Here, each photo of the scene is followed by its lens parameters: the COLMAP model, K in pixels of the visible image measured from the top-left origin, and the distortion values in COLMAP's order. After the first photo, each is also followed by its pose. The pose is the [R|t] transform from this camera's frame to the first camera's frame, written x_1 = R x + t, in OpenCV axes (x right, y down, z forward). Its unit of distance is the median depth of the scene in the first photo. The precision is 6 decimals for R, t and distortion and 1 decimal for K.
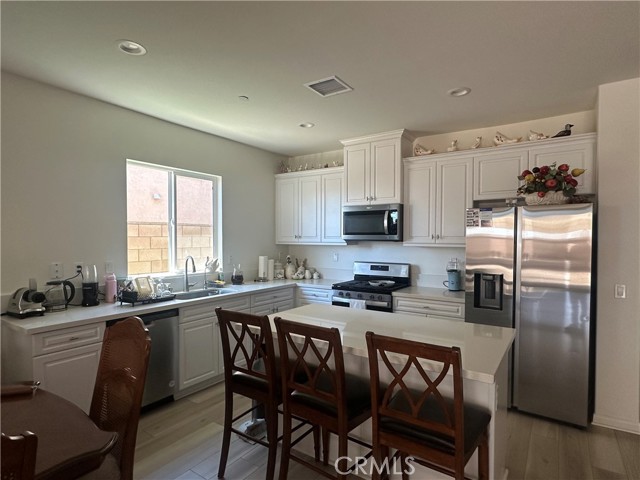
lens RADIAL K [[355.4, 0, 320.0], [0, 355.4, 240.0], [0, 0, 1]] dist [0.001046, 0.000139]
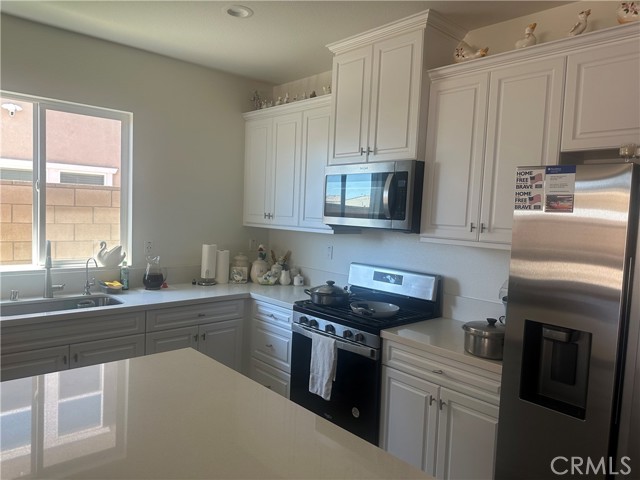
lens RADIAL K [[448.8, 0, 320.0], [0, 448.8, 240.0], [0, 0, 1]] dist [0.003820, -0.000957]
pose [[0.971820, 0.051852, -0.229951, 0.243491], [-0.039503, 0.997535, 0.057991, -0.018156], [0.232391, -0.047273, 0.971473, 0.328409]]
